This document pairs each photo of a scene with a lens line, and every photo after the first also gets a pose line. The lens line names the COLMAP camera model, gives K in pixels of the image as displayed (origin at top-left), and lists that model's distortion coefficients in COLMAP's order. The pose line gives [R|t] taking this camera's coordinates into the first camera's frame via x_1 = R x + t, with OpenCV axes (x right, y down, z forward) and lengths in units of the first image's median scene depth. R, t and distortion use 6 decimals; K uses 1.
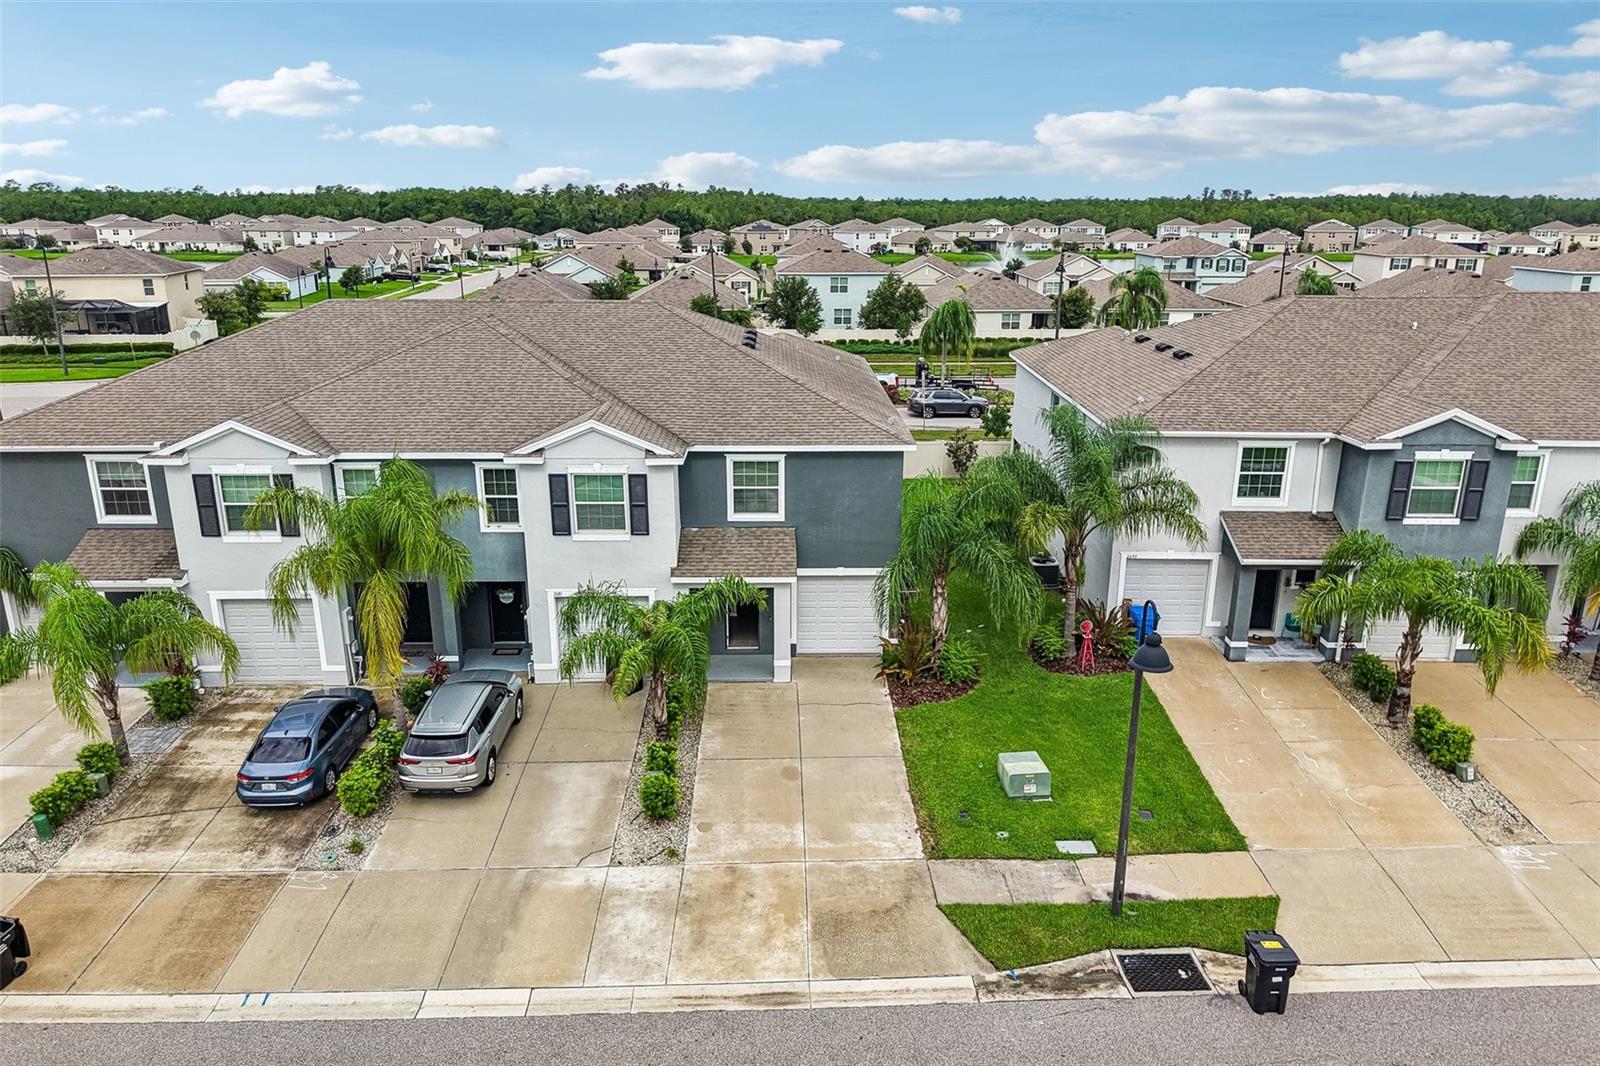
lens RADIAL K [[1078.5, 0, 807.1], [0, 1078.5, 541.4], [0, 0, 1]] dist [0.024061, -0.020626]
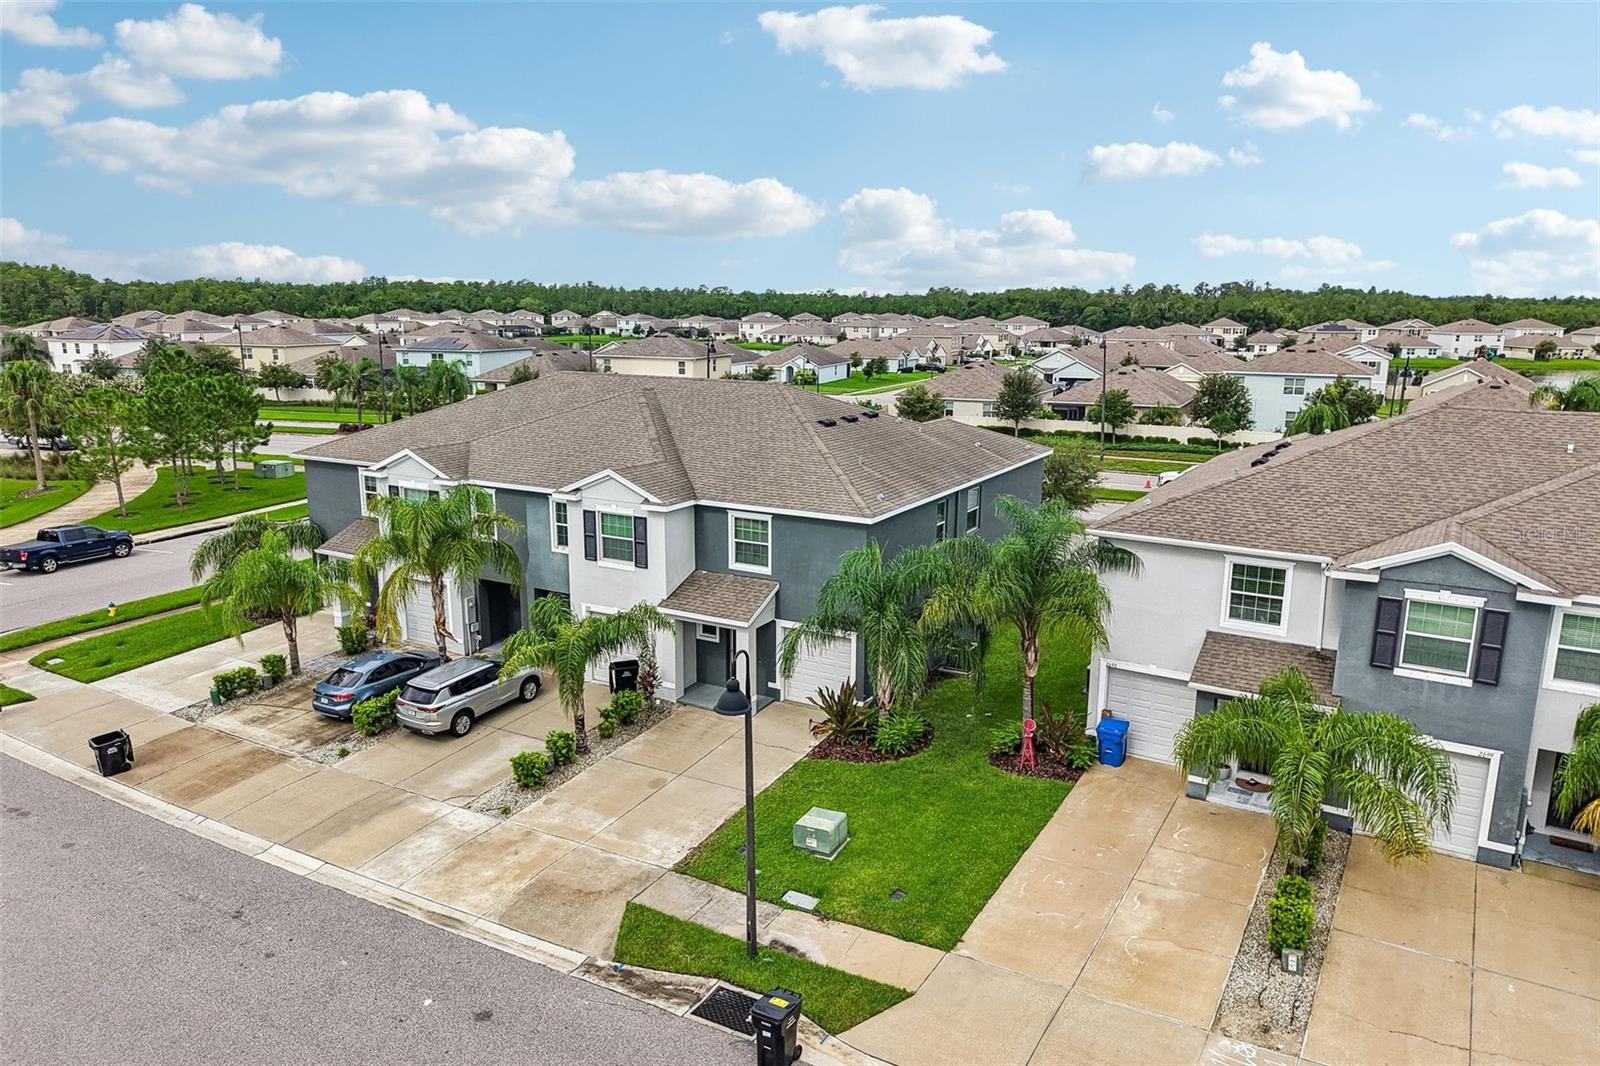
lens RADIAL K [[1078.5, 0, 798.4], [0, 1078.5, 537.4], [0, 0, 1]] dist [0.024061, -0.020626]
pose [[0.857938, 0.110614, -0.501705, 0.571655], [-0.154885, 0.986800, -0.047295, -0.009657], [0.489851, 0.118283, 0.863745, 0.046631]]
